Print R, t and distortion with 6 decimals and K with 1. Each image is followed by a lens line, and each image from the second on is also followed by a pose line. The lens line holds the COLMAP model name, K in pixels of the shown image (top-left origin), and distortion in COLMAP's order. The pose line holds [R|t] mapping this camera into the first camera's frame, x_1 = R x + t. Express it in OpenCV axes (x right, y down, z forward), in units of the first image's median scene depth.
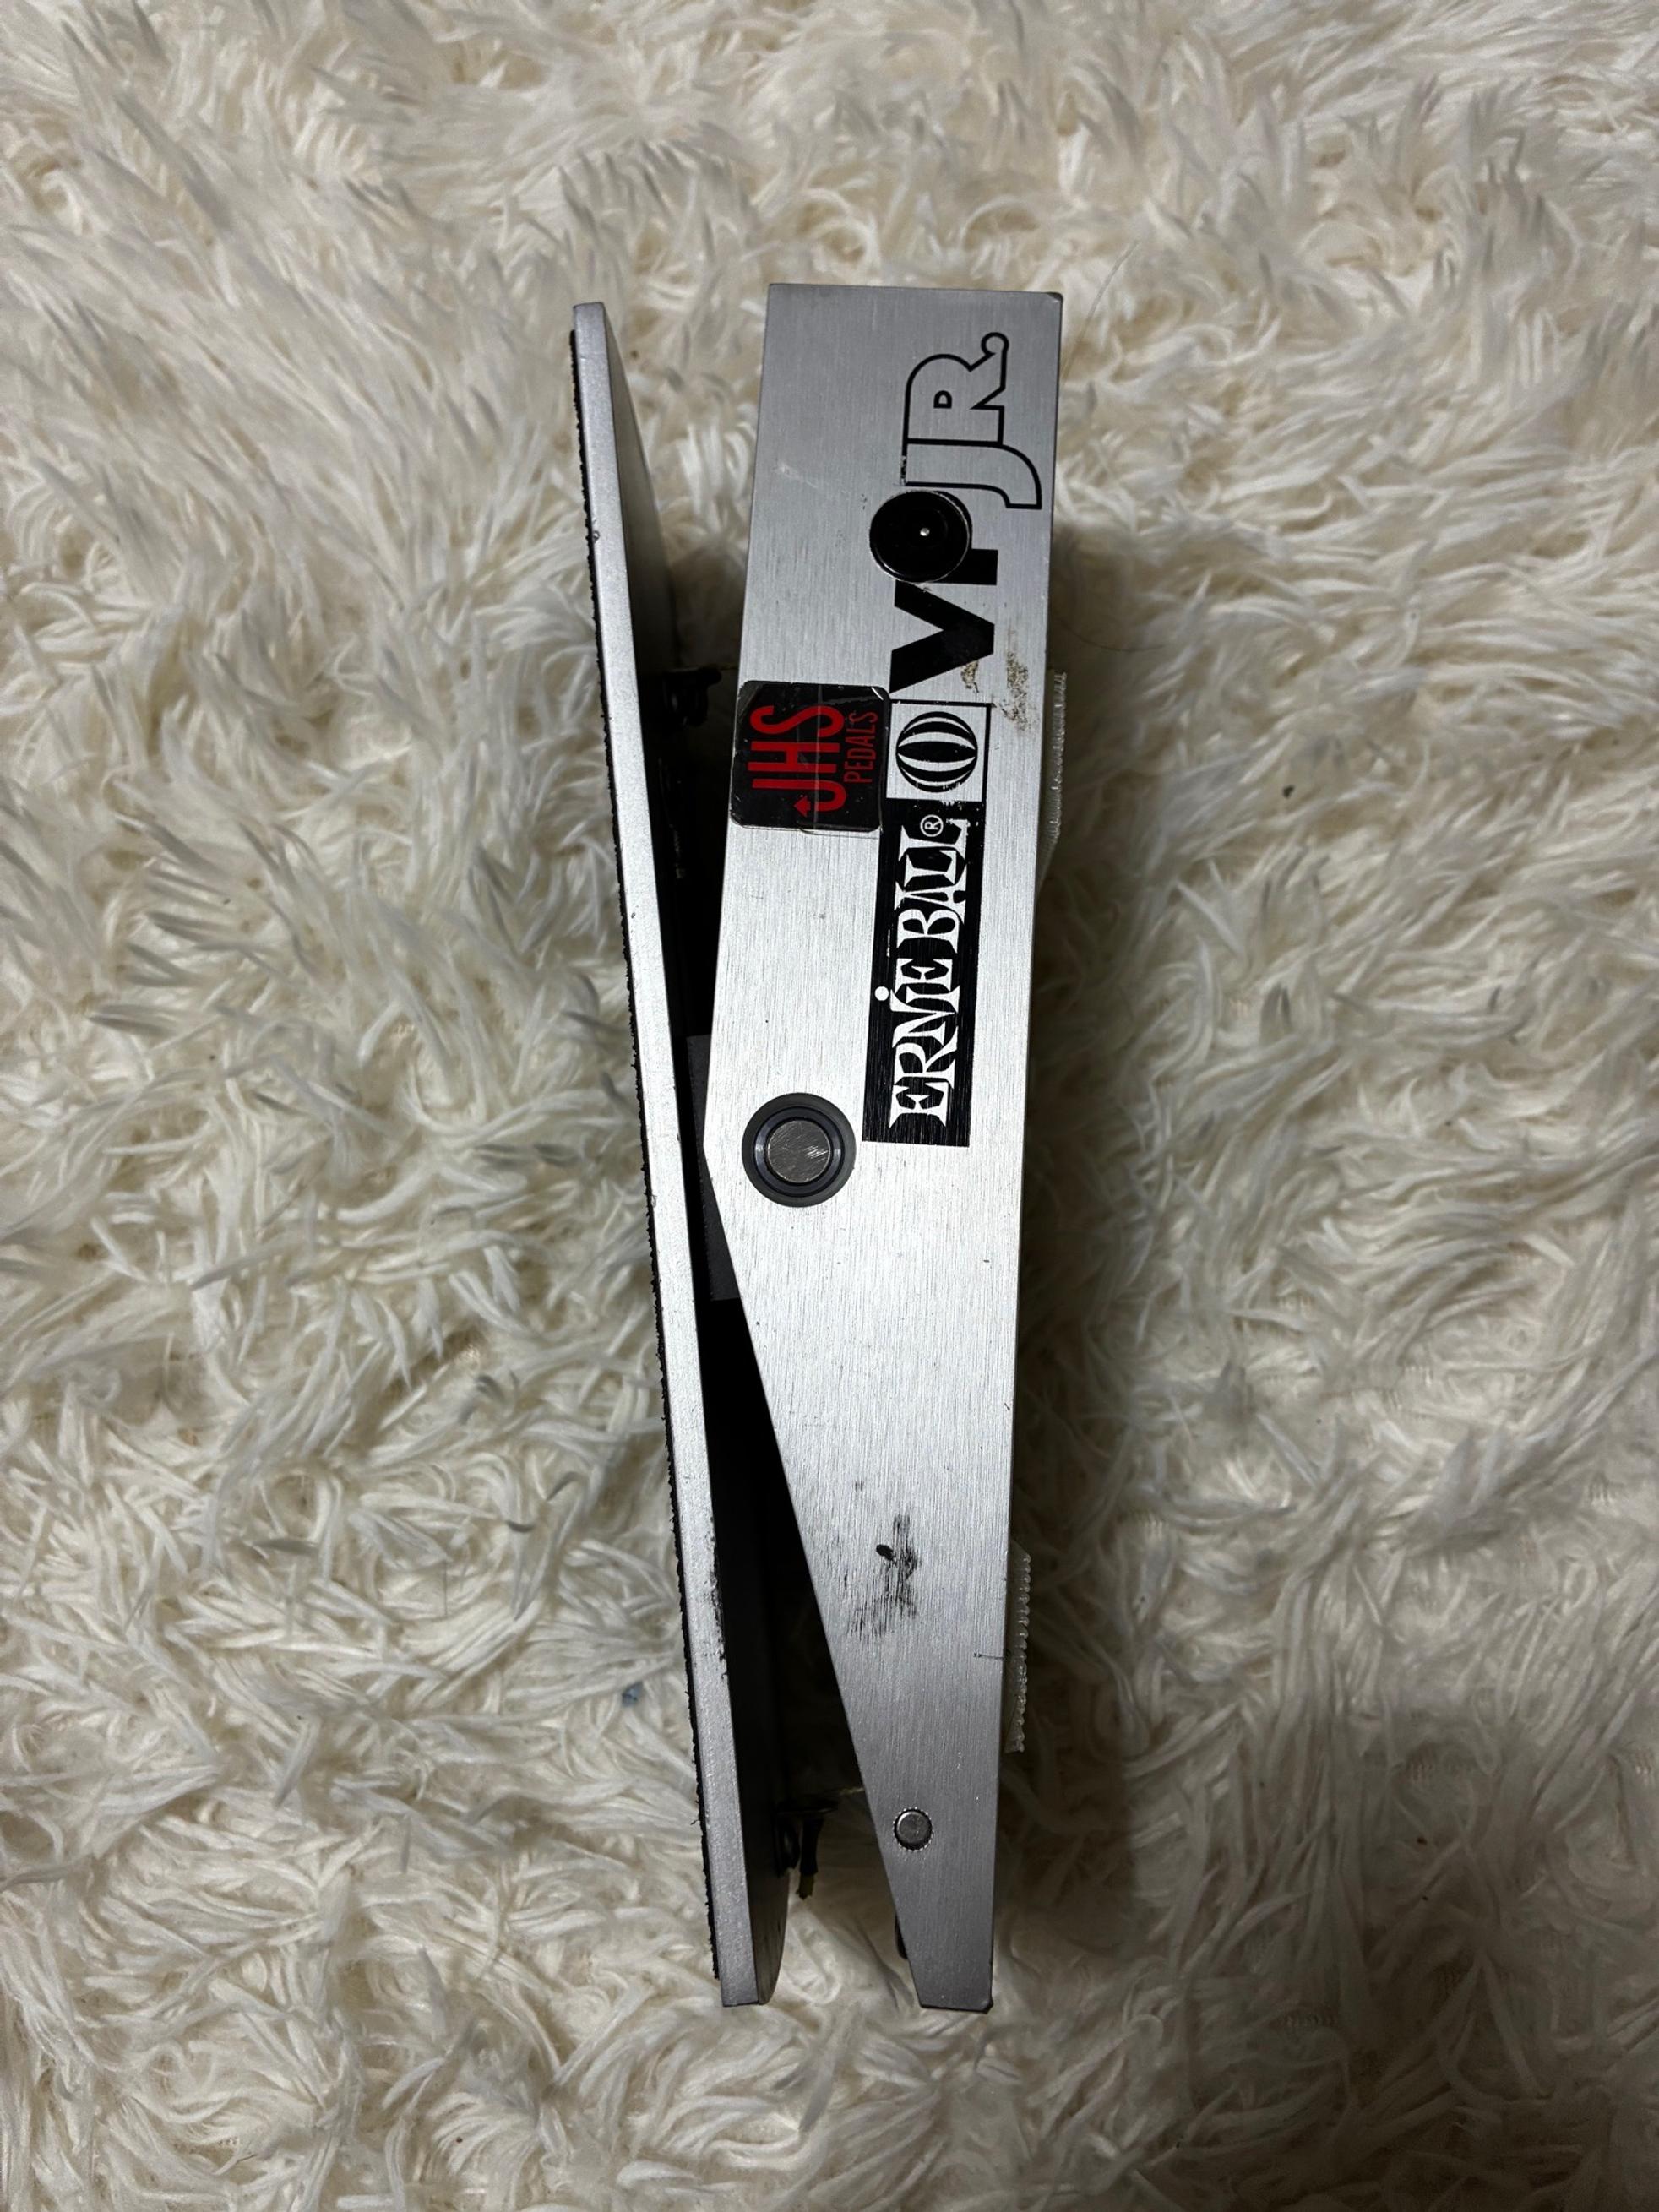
lens RADIAL K [[1644.8, 0, 803.5], [0, 1644.8, 1070.0], [0, 0, 1]] dist [0.030203, -0.057712]
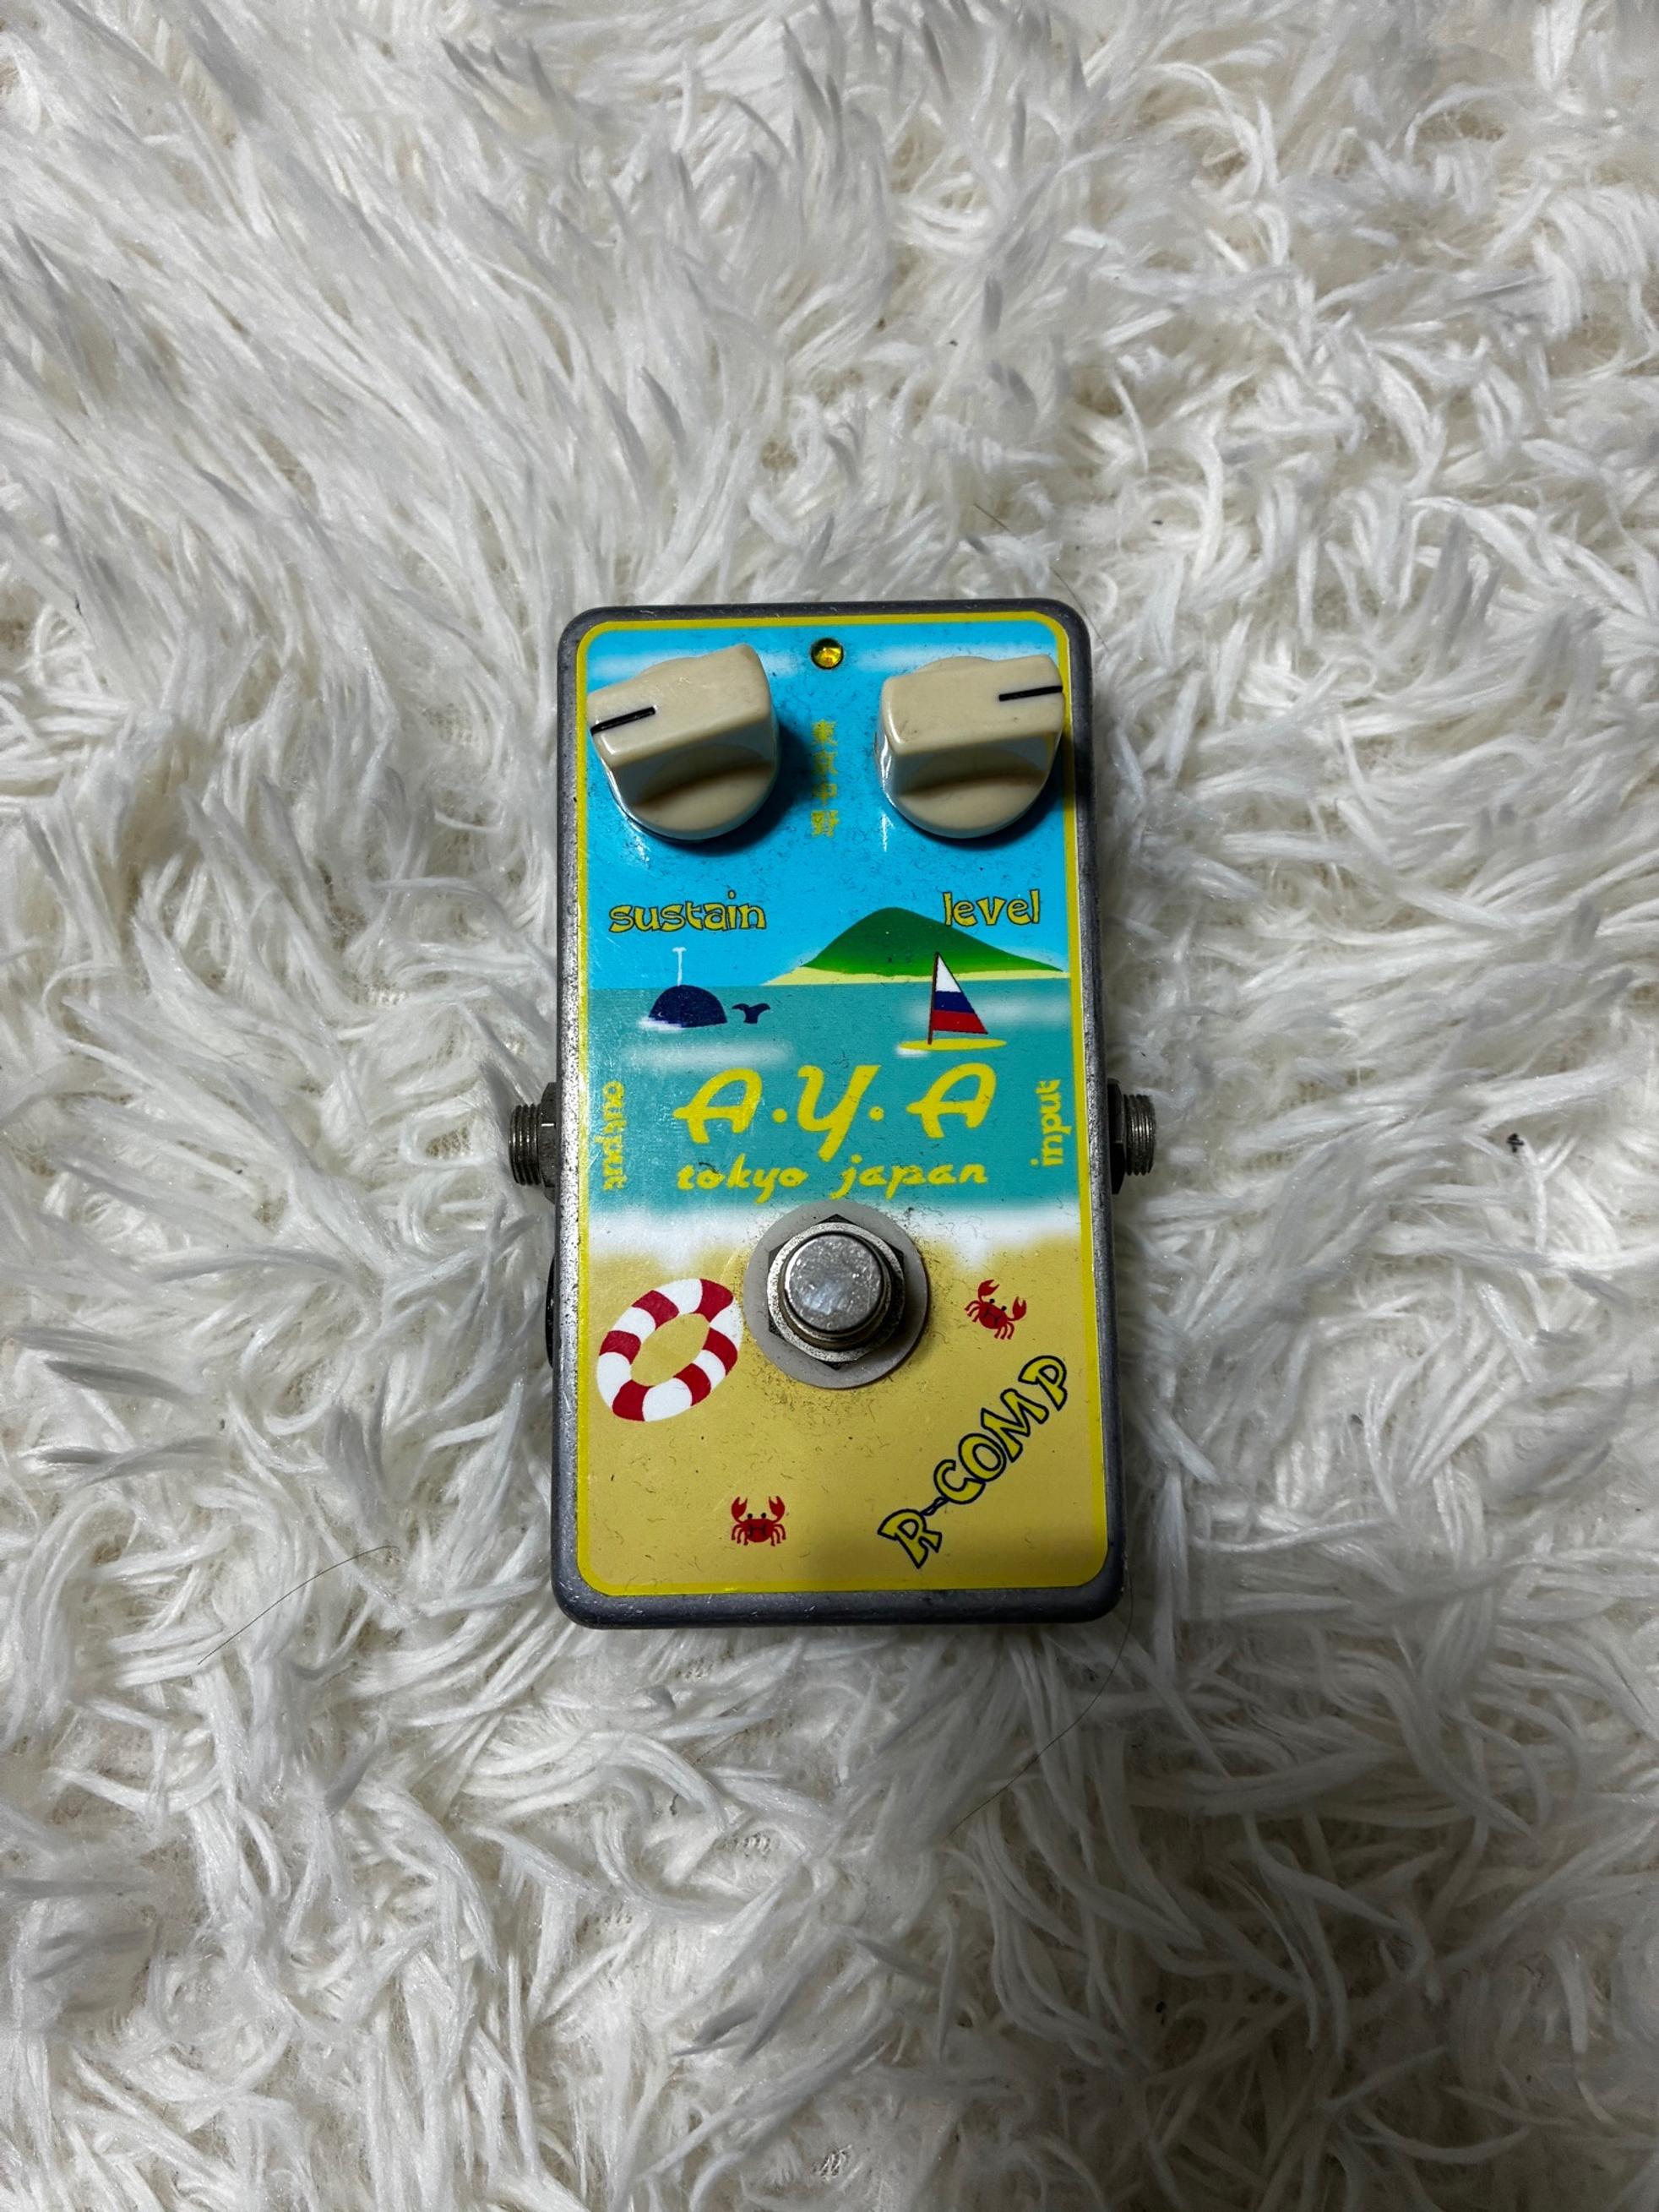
lens RADIAL K [[1644.8, 0, 835.6], [0, 1644.8, 1107.7], [0, 0, 1]] dist [0.030203, -0.057712]
pose [[0.999759, 0.018960, -0.011080, -0.111417], [-0.018660, 0.999471, 0.026624, -0.148303], [0.011579, -0.026411, 0.999584, 0.358464]]
